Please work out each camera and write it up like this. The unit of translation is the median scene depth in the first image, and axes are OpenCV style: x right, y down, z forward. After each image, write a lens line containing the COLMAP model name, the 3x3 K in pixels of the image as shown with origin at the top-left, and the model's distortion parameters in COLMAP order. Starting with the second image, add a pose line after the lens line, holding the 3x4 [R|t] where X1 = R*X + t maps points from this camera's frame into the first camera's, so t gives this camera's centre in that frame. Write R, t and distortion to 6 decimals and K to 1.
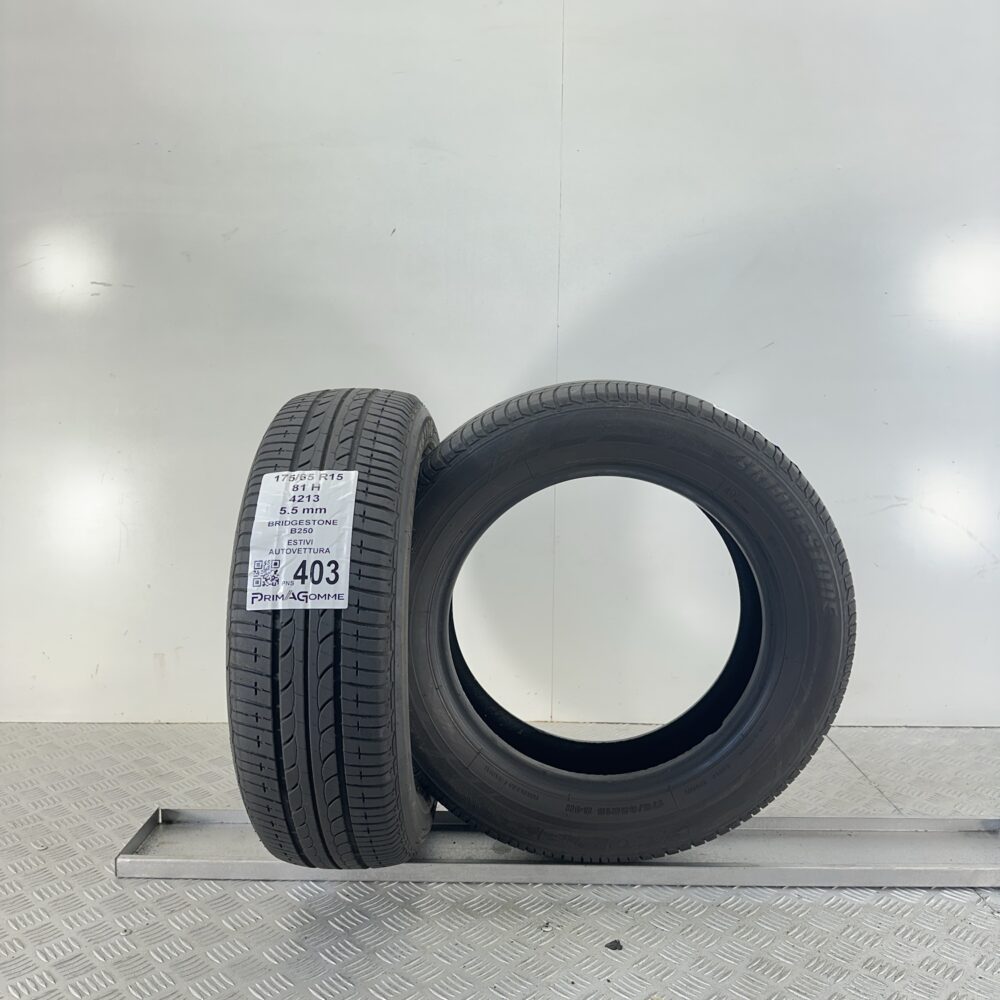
lens RADIAL K [[1041.8, 0, 500.0], [0, 1041.8, 500.0], [0, 0, 1]] dist [0.138172, -0.243059]
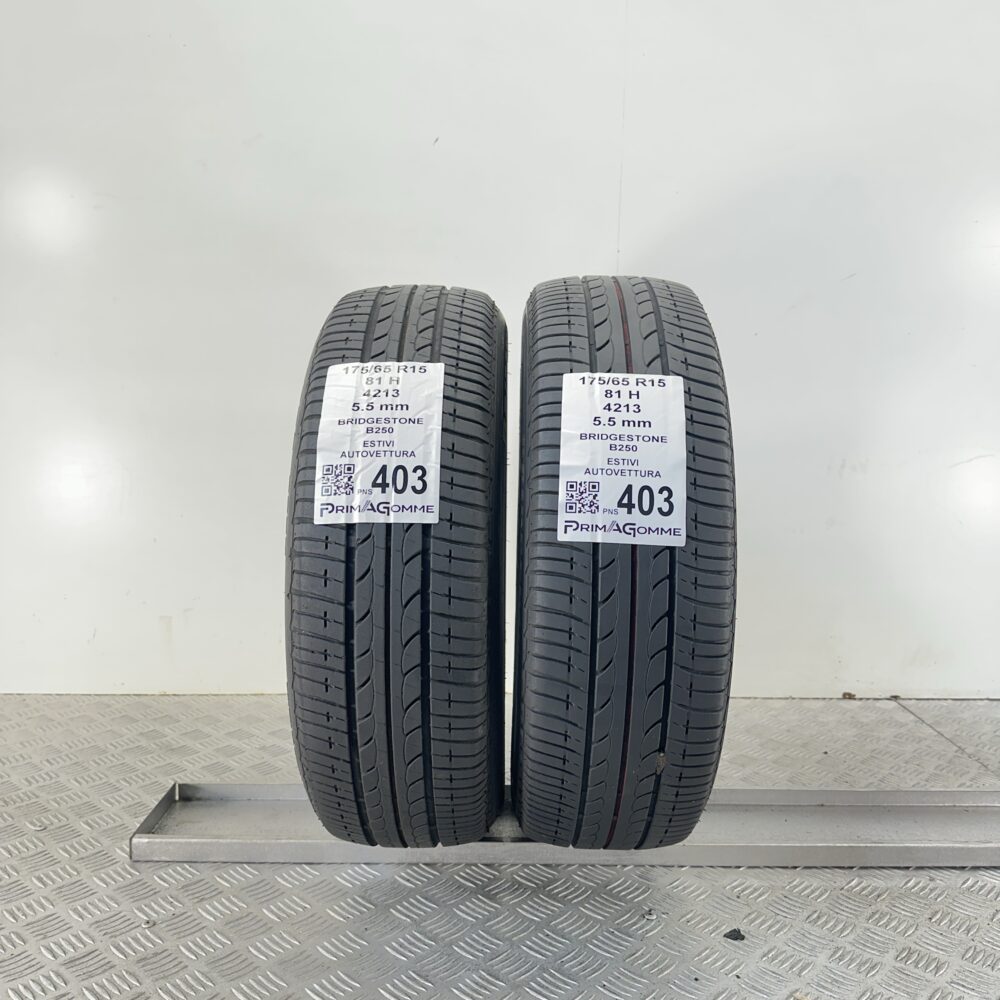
lens RADIAL K [[1037.1, 0, 520.1], [0, 1037.1, 496.5], [0, 0, 1]] dist [0.142988, -0.258133]
pose [[0.999046, 0.009162, 0.042709, -0.107073], [-0.008881, 0.999938, -0.006753, 0.080652], [-0.042768, 0.006367, 0.999065, 0.169844]]
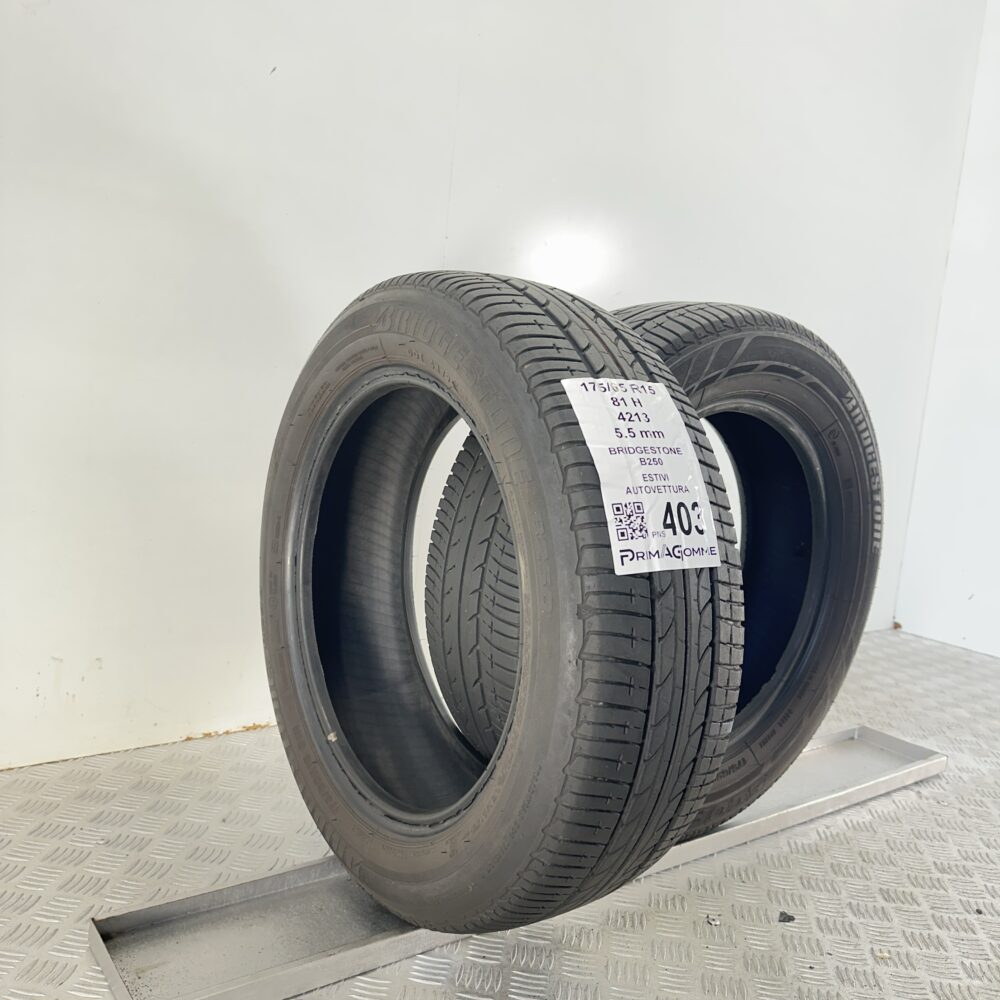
lens RADIAL K [[1041.8, 0, 500.0], [0, 1041.8, 500.0], [0, 0, 1]] dist [0.138172, -0.243059]
pose [[0.781606, -0.010154, 0.623689, -0.674425], [-0.018660, 0.999039, 0.039649, 0.027501], [-0.623493, -0.042628, 0.780666, 0.473406]]
